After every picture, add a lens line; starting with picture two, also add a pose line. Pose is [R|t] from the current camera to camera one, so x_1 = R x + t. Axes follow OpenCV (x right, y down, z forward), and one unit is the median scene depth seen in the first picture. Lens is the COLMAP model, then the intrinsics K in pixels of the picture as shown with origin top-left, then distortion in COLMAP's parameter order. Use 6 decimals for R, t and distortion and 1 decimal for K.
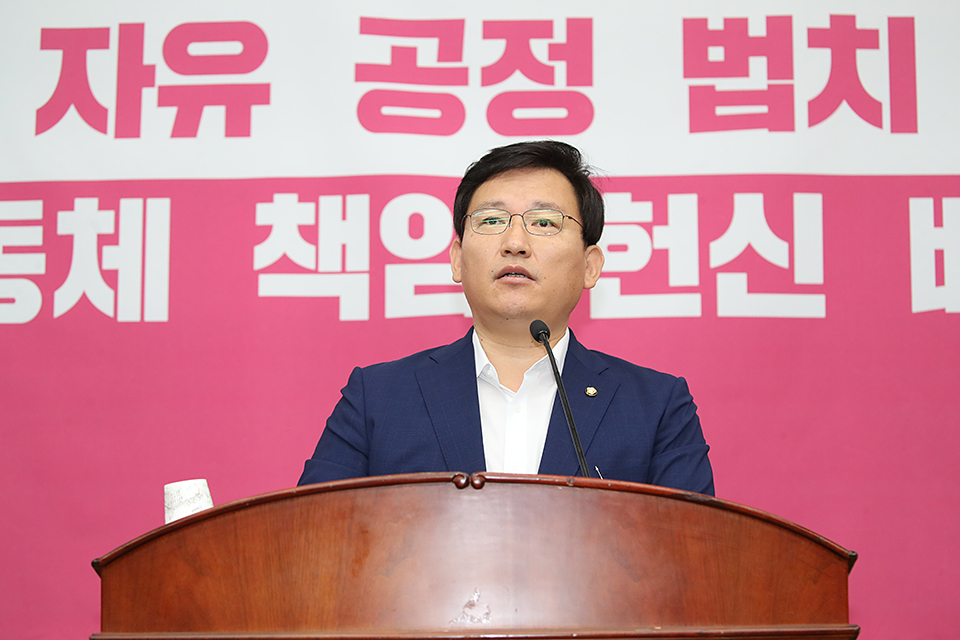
lens RADIAL K [[2752.3, 0, 512.3], [0, 2752.3, 362.2], [0, 0, 1]] dist [-0.350860, 0.000000]
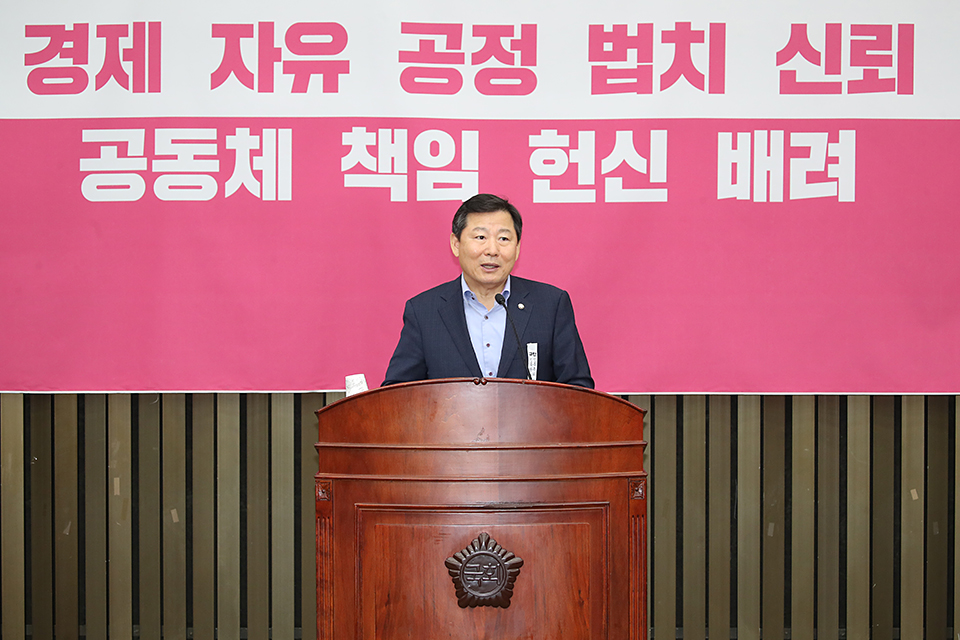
lens RADIAL K [[3339.1, 0, 473.8], [0, 3339.1, 326.2], [0, 0, 1]] dist [0.022449, 0.000000]
pose [[0.999904, 0.006842, 0.012029, -0.034572], [-0.008875, 0.983996, 0.177970, -0.316527], [-0.010619, -0.178059, 0.983962, -1.114106]]
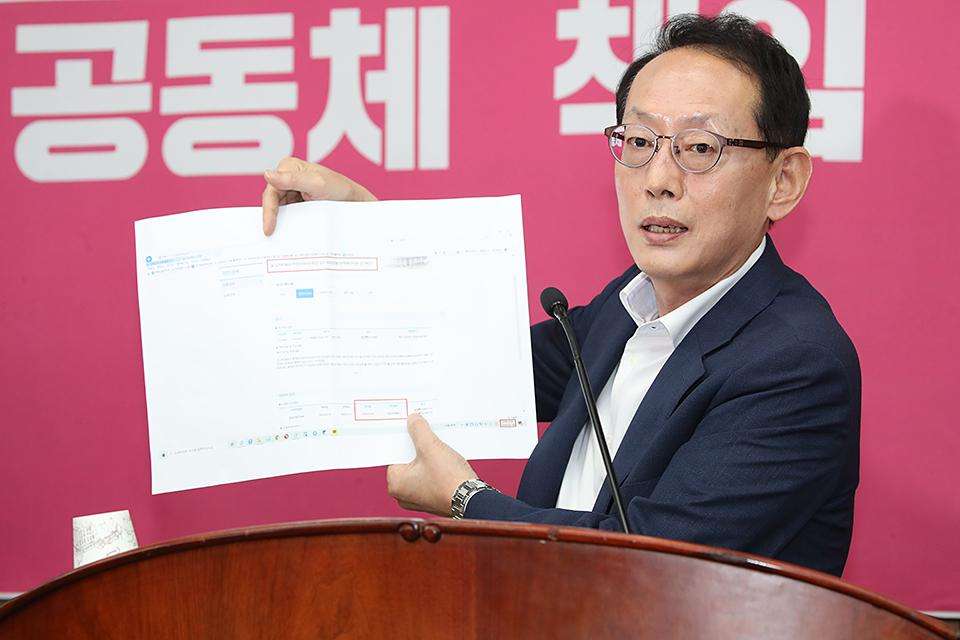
lens RADIAL K [[3339.1, 0, 477.8], [0, 3339.1, 327.4], [0, 0, 1]] dist [0.022449, 0.000000]
pose [[0.954095, -0.002070, -0.299498, 0.165464], [0.031552, 0.995106, 0.093637, -0.058432], [0.297839, -0.098789, 0.949491, 0.099812]]
